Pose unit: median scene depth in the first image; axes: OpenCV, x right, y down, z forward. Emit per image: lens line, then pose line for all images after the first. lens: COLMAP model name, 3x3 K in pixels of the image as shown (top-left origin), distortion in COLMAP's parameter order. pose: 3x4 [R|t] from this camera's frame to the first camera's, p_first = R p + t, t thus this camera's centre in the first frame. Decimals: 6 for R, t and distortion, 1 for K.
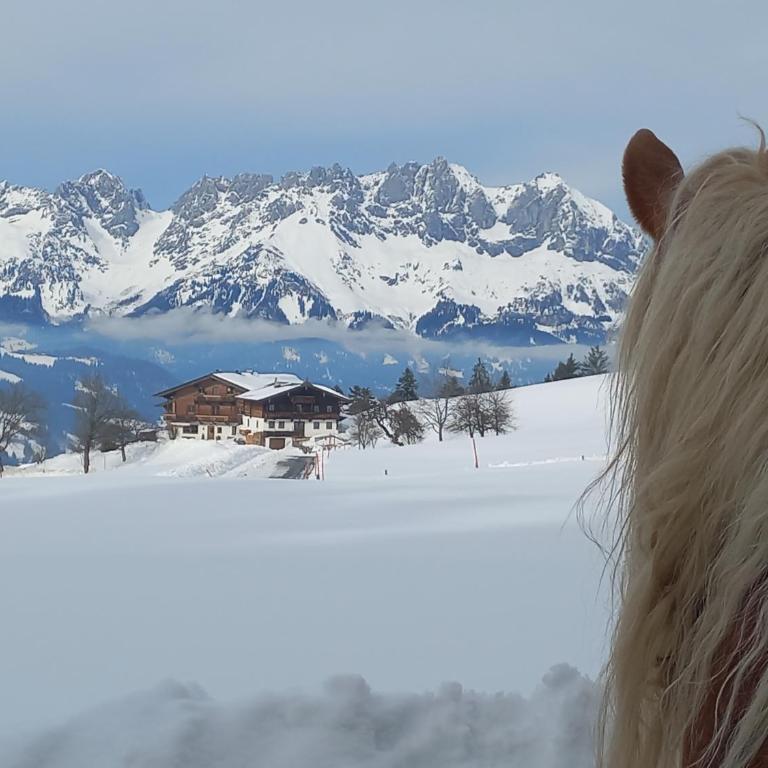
lens RADIAL K [[3742.4, 0, 384.0], [0, 3742.4, 384.0], [0, 0, 1]] dist [0.543468, -12.146252]
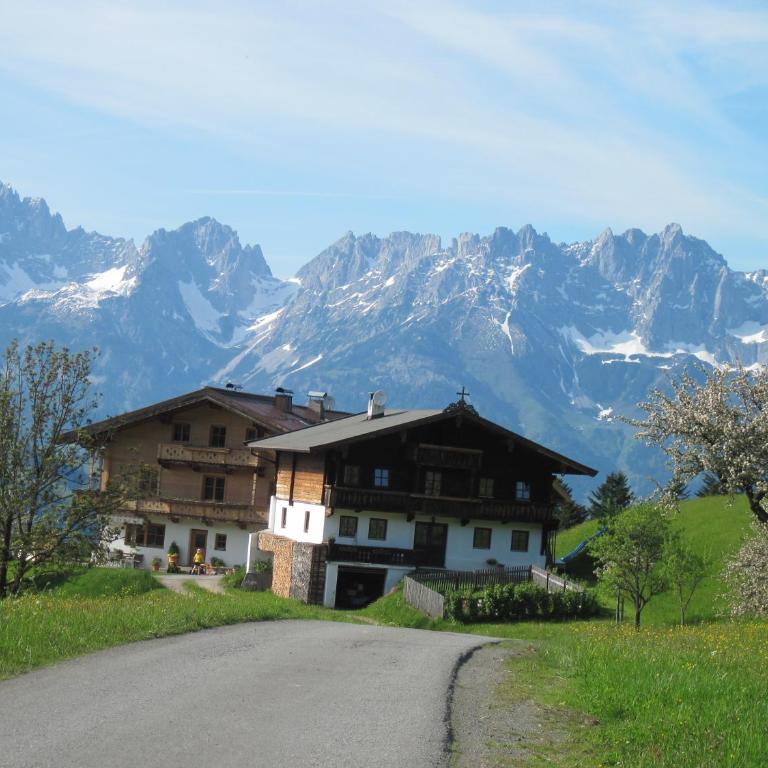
lens RADIAL K [[3342.8, 0, 384.0], [0, 3342.8, 384.0], [0, 0, 1]] dist [-0.224296, -1.822369]
pose [[0.996725, 0.063548, -0.050004, -0.006546], [-0.066123, 0.996474, -0.051643, 0.006884], [0.046546, 0.054780, 0.997413, 0.360654]]
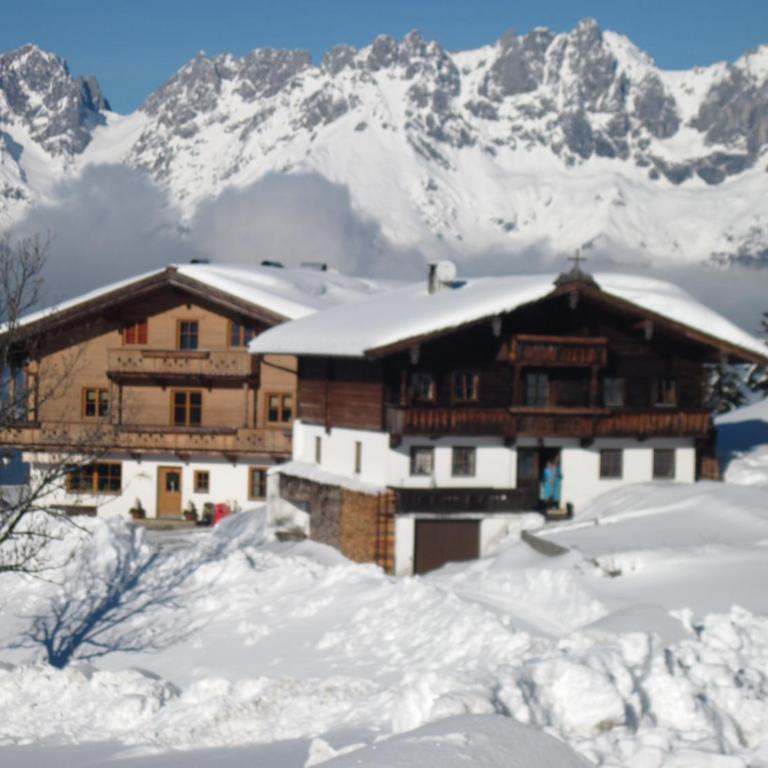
lens RADIAL K [[3742.4, 0, 384.0], [0, 3742.4, 384.0], [0, 0, 1]] dist [0.543468, -12.146252]
pose [[0.999996, 0.000640, -0.002580, -0.016265], [-0.000666, 0.999948, -0.010176, 0.004379], [0.002573, 0.010178, 0.999945, 0.394611]]
